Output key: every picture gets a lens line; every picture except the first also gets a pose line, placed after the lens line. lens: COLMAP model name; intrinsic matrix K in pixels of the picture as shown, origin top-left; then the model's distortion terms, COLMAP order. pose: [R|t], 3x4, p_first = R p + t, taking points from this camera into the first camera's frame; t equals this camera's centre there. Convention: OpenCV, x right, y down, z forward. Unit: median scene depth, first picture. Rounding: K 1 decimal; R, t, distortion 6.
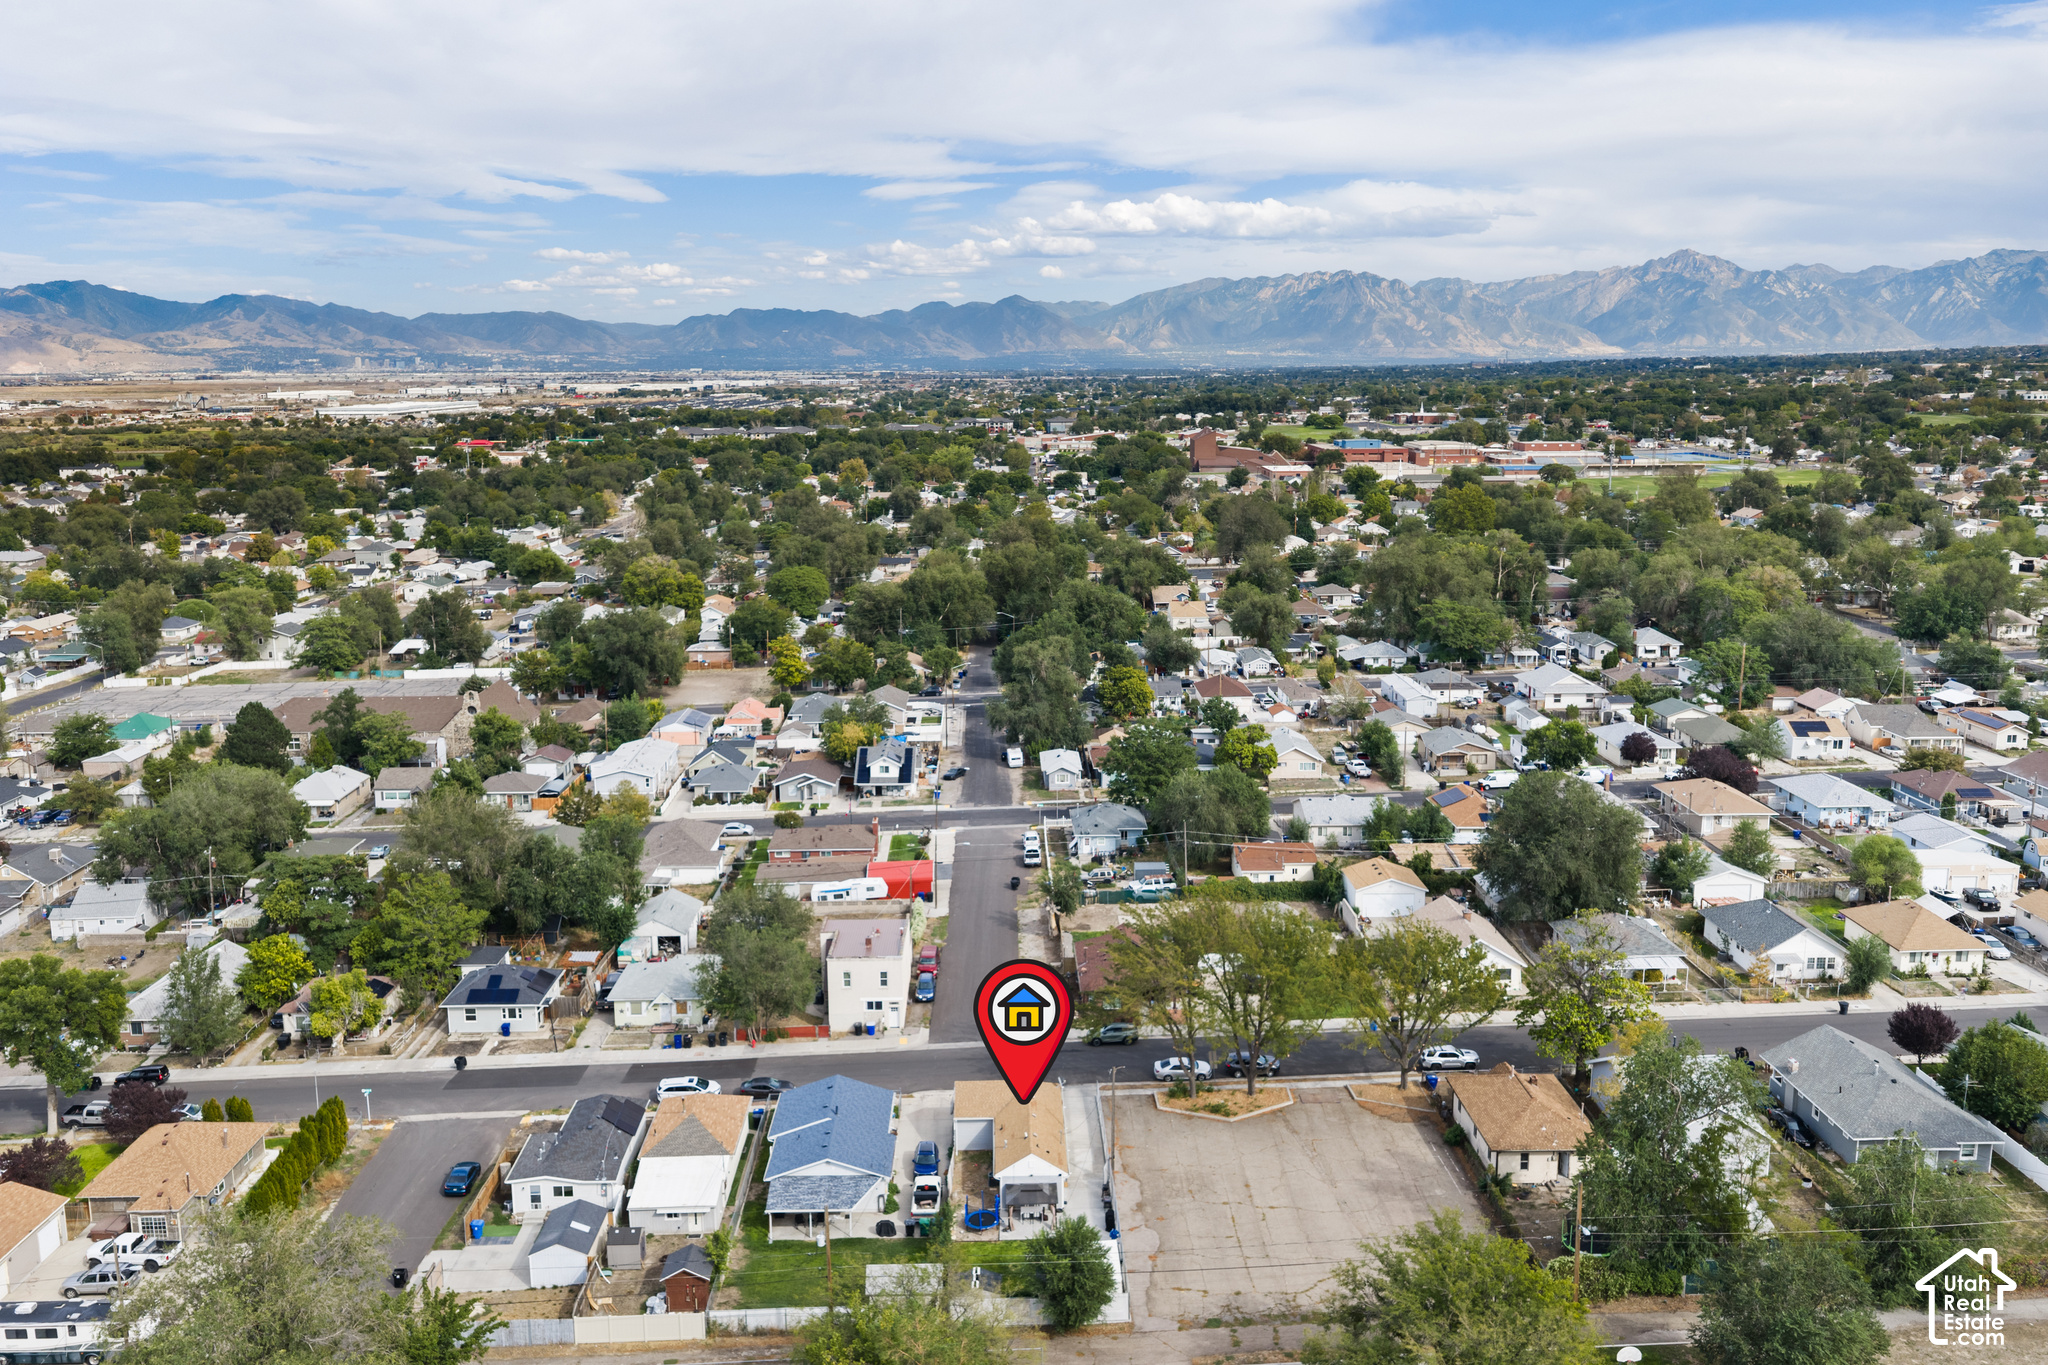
lens RADIAL K [[1693.2, 0, 1029.8], [0, 1693.2, 680.9], [0, 0, 1]] dist [0.021728, -0.038428]
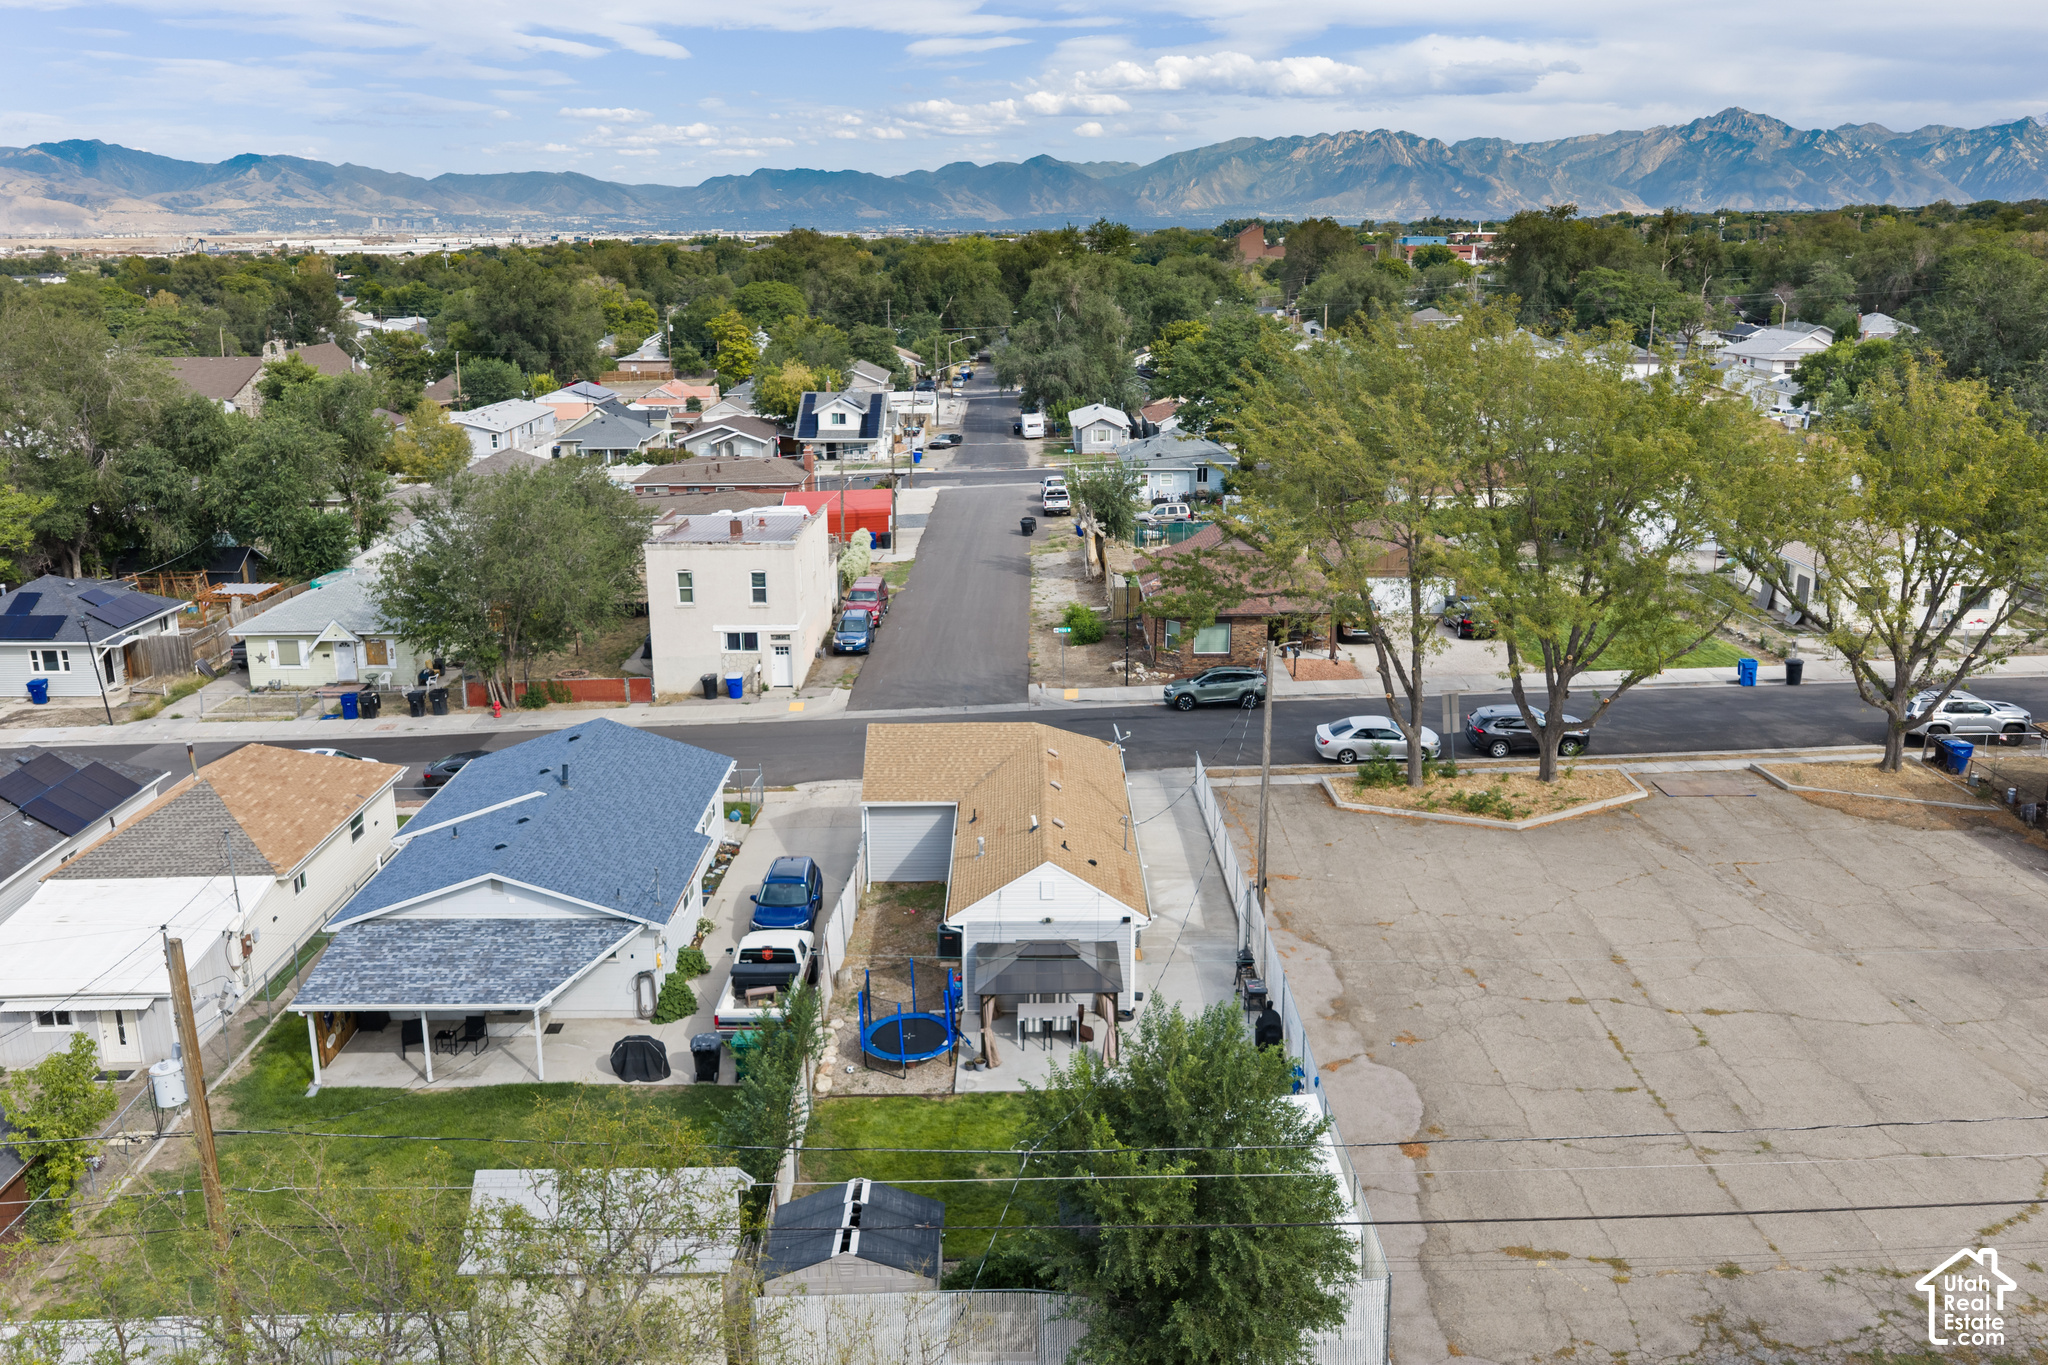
lens RADIAL K [[1693.2, 0, 1029.8], [0, 1693.2, 680.9], [0, 0, 1]] dist [0.021728, -0.038428]
pose [[0.999876, 0.005276, -0.014827, 0.001732], [-0.004139, 0.997122, 0.075706, 0.168717], [0.015184, -0.075635, 0.997020, 0.508506]]
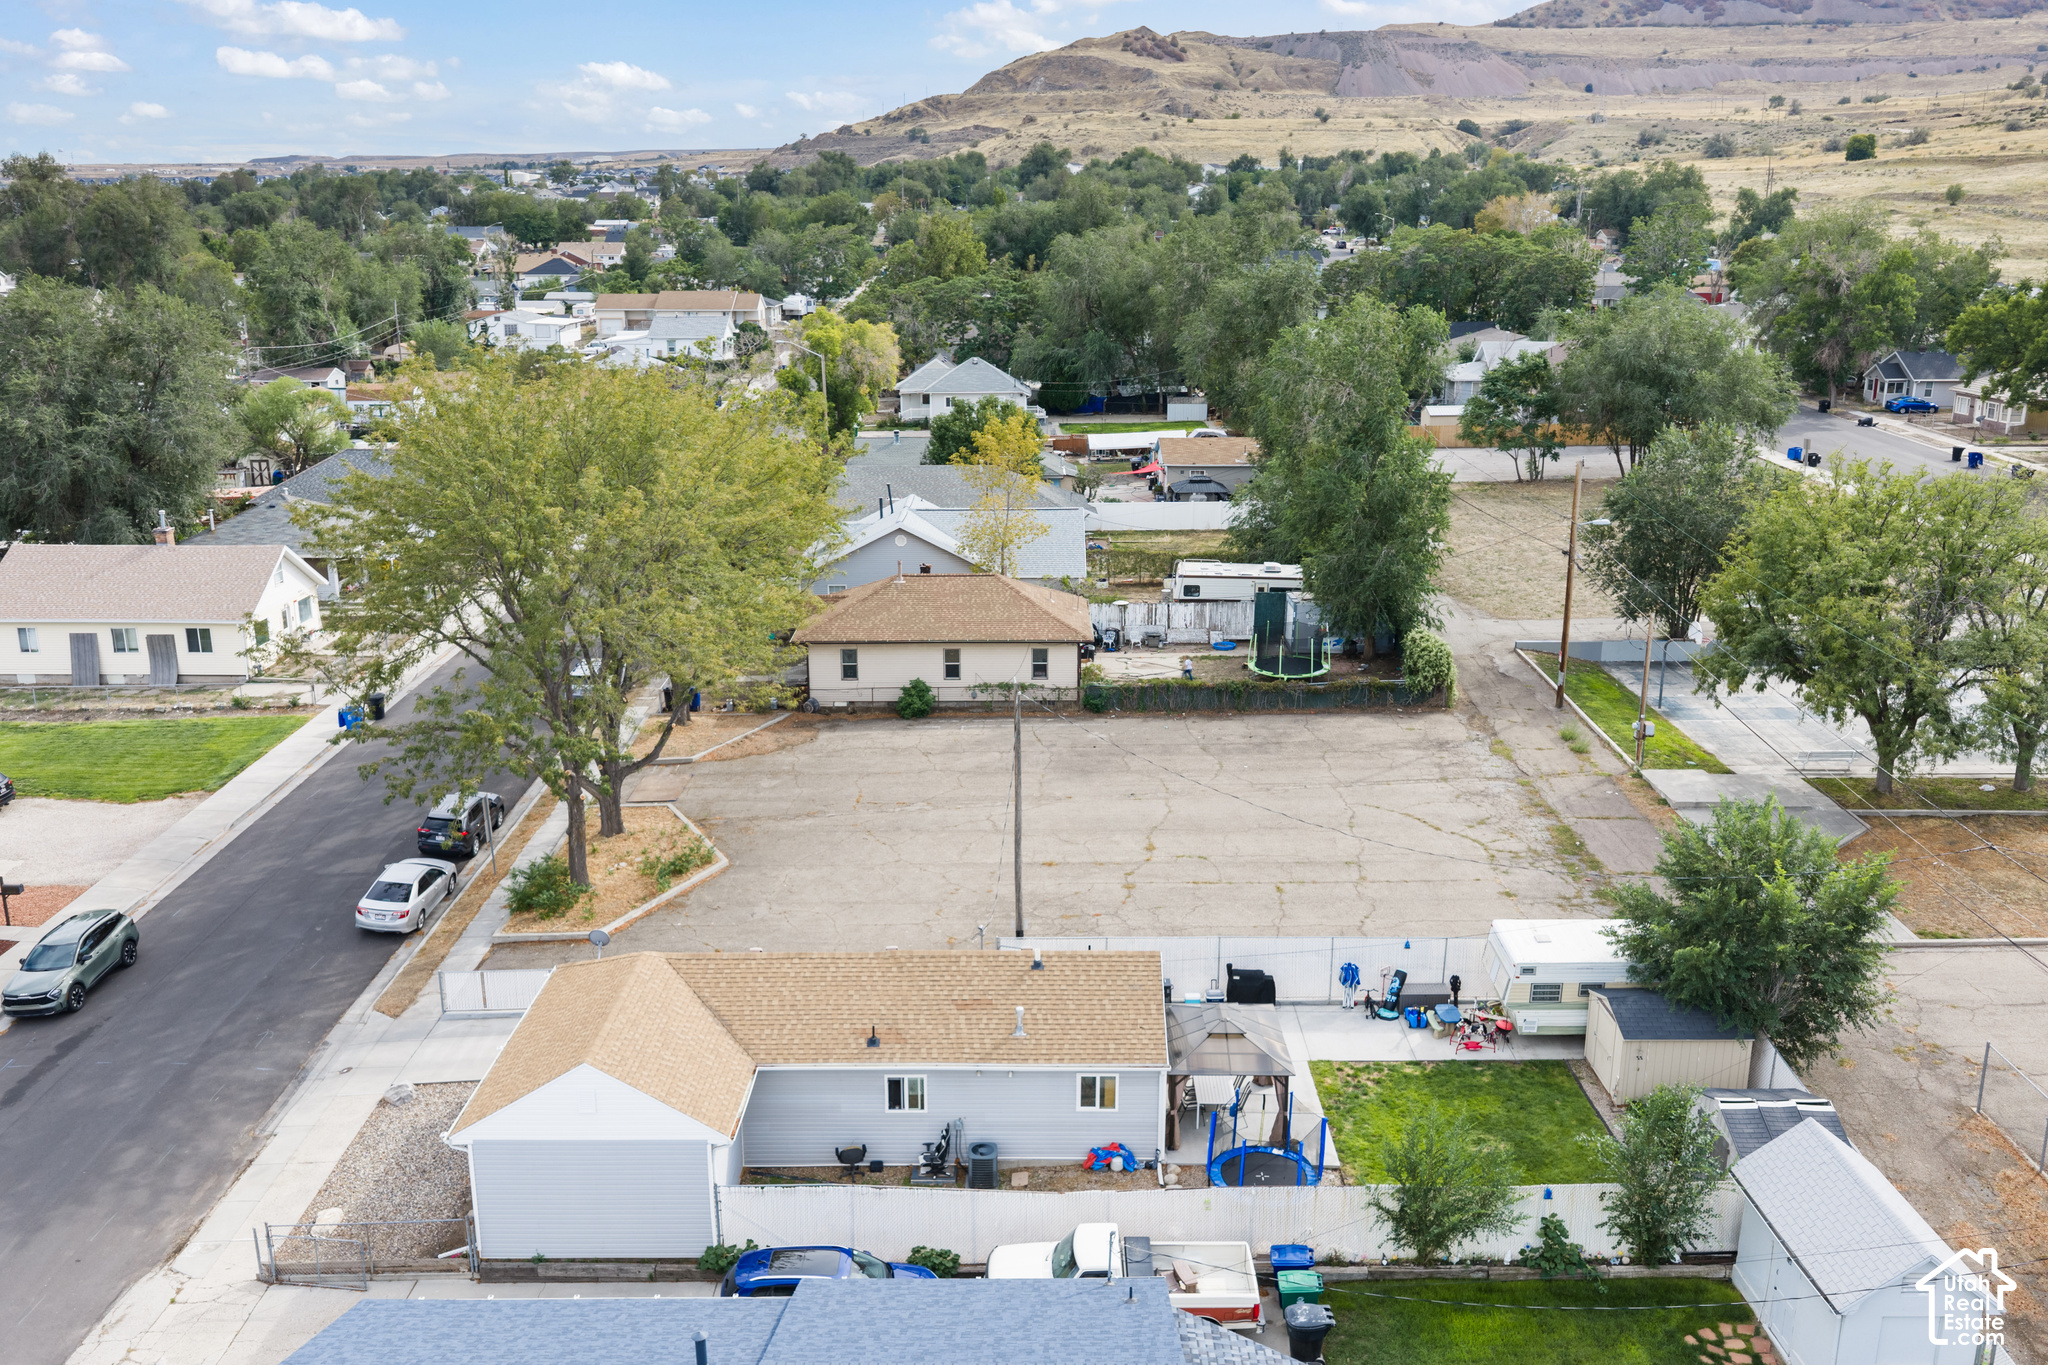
lens RADIAL K [[1693.2, 0, 1029.8], [0, 1693.2, 680.9], [0, 0, 1]] dist [0.021728, -0.038428]
pose [[0.020255, -0.253673, 0.967078, -0.245369], [0.186450, 0.951266, 0.245620, 0.111708], [-0.982256, 0.175337, 0.066565, 0.787154]]
